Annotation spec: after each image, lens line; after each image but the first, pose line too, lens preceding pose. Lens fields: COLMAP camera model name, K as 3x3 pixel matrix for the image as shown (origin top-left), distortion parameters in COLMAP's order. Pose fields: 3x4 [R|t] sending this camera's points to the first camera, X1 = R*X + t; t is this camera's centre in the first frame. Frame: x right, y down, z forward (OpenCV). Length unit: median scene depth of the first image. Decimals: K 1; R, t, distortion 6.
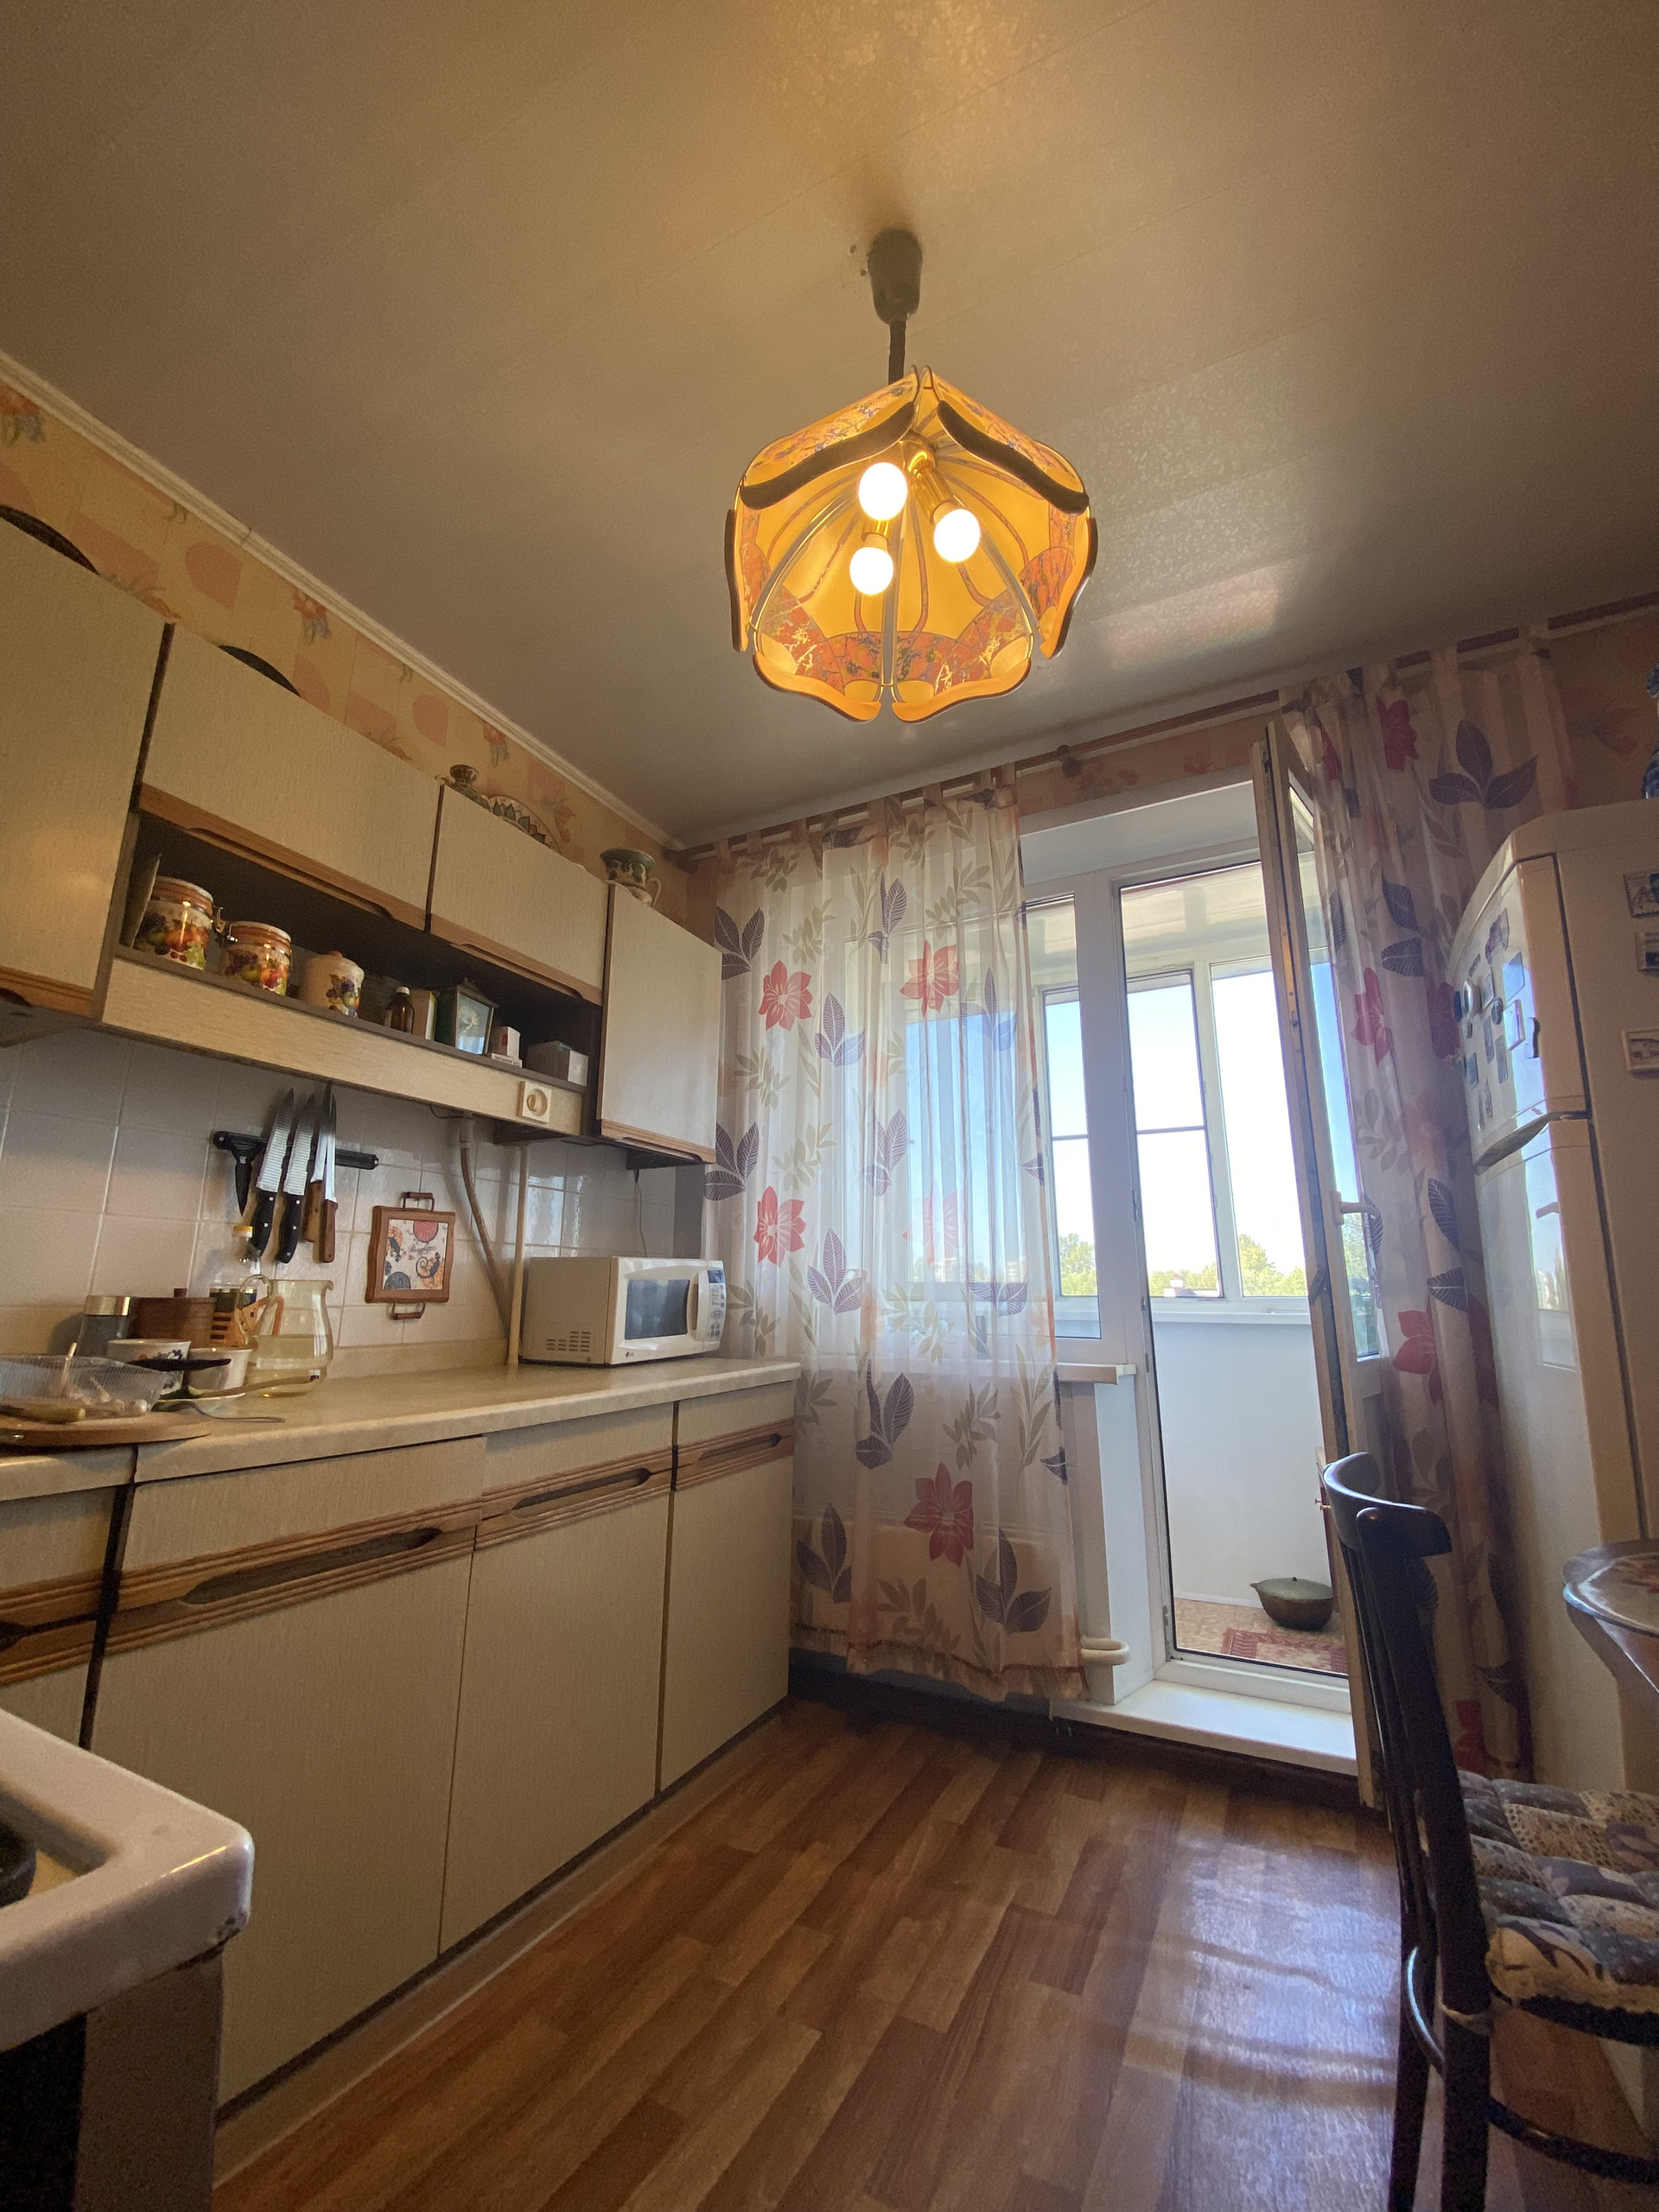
lens RADIAL K [[906.3, 0, 827.7], [0, 906.3, 1097.9], [0, 0, 1]] dist [0.007469, -0.015005]
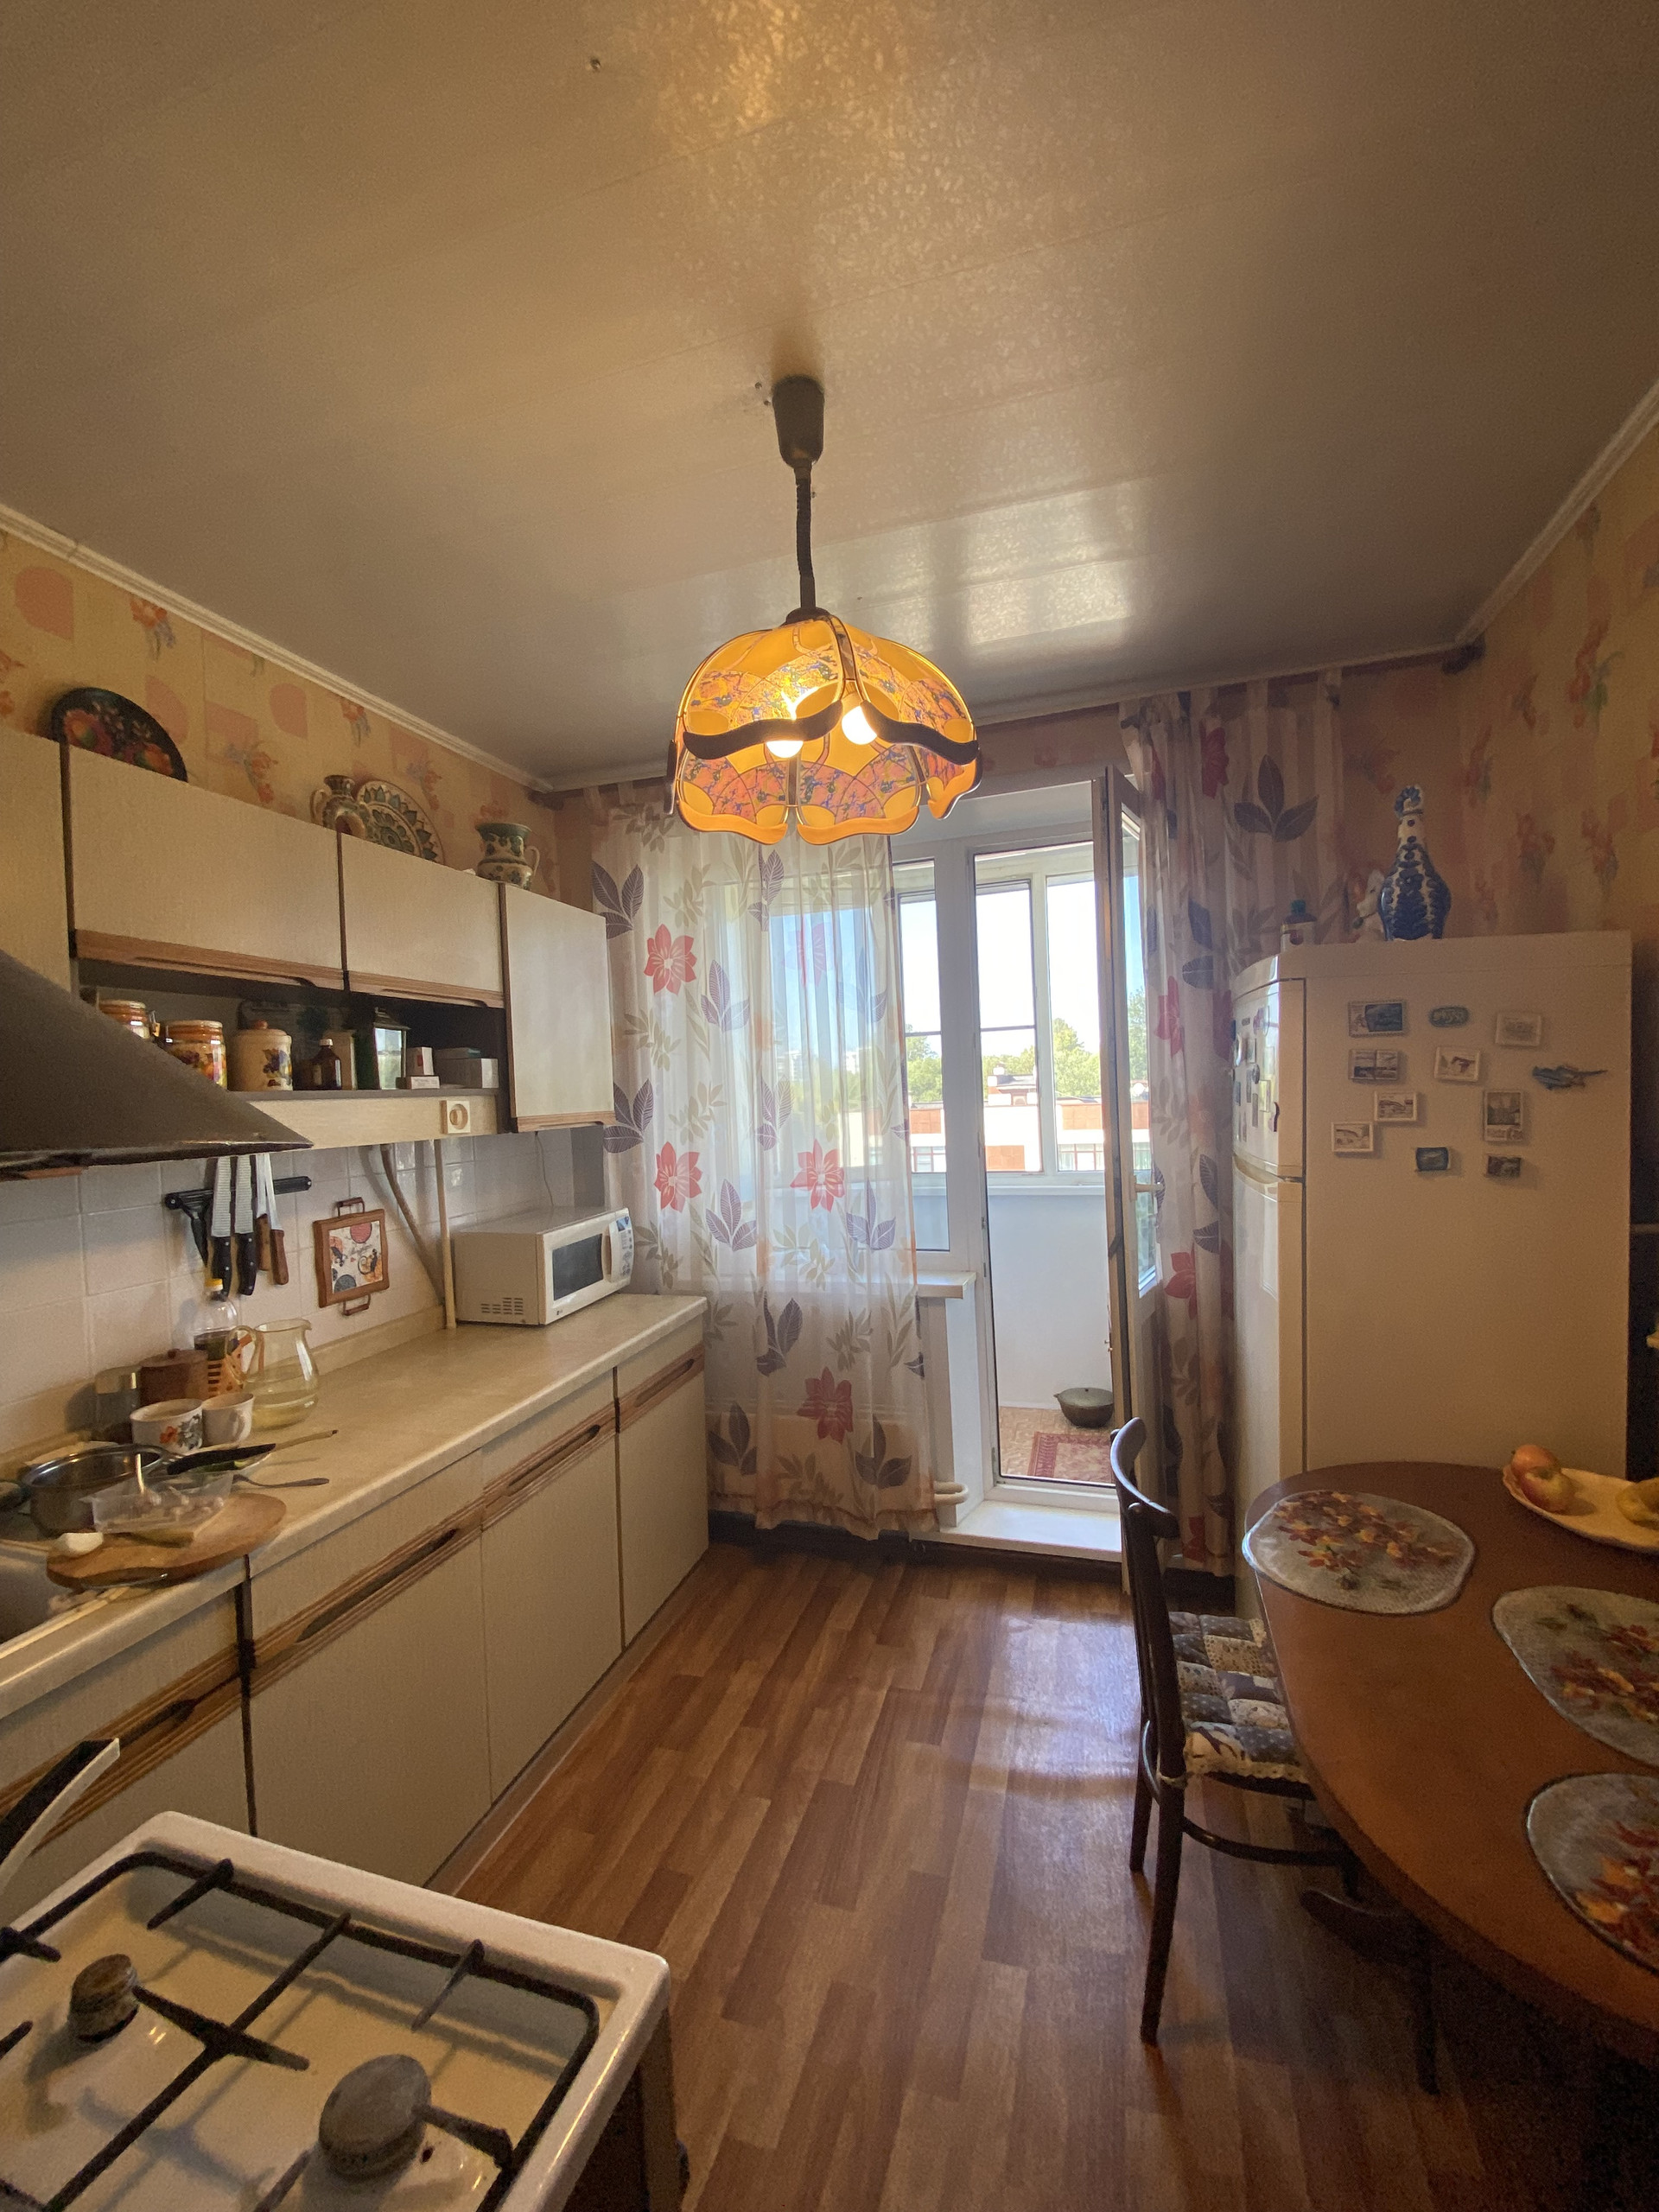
lens RADIAL K [[906.3, 0, 830.6], [0, 906.3, 1093.7], [0, 0, 1]] dist [0.007469, -0.015005]
pose [[0.983567, -0.048102, 0.174017, -0.072764], [0.007525, 0.973939, 0.226686, -0.268000], [-0.180386, -0.221651, 0.958296, -0.114706]]
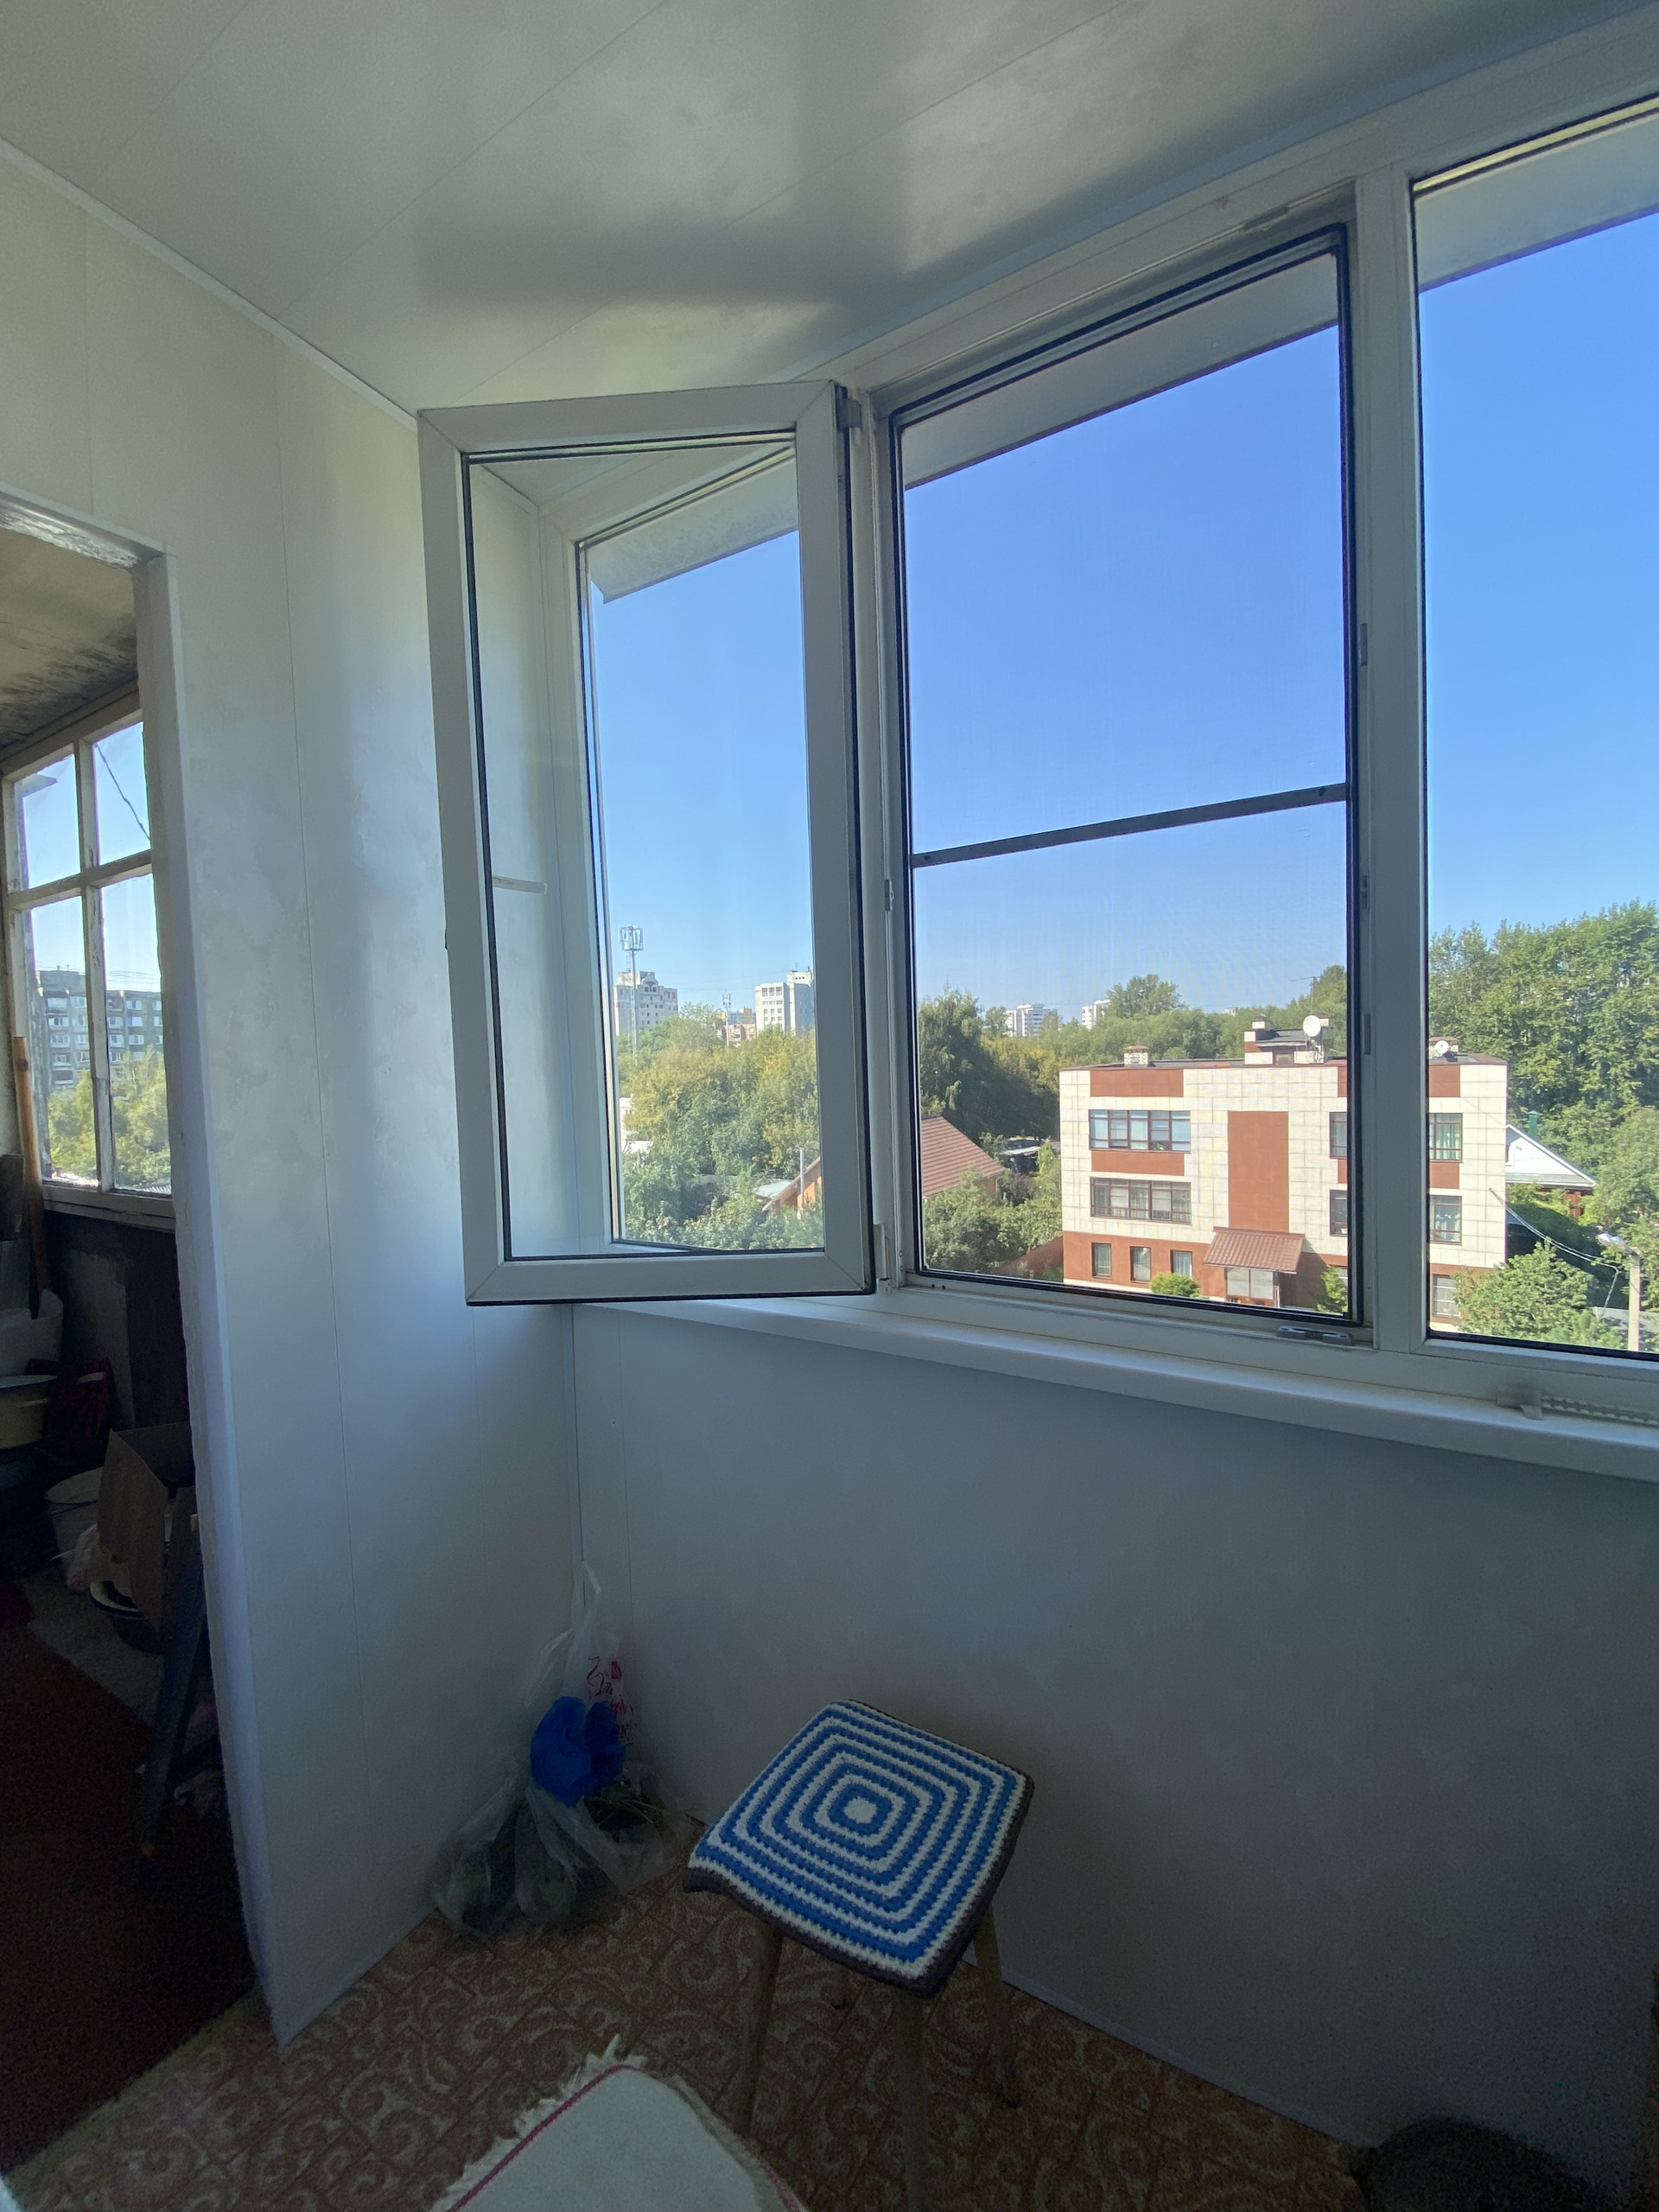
lens RADIAL K [[906.3, 0, 832.6], [0, 906.3, 1097.1], [0, 0, 1]] dist [0.007469, -0.015005]
pose [[0.995957, -0.033795, -0.083232, 0.488741], [0.055148, 0.961411, 0.269531, 0.073137], [0.070912, -0.273032, 0.959388, 1.234532]]
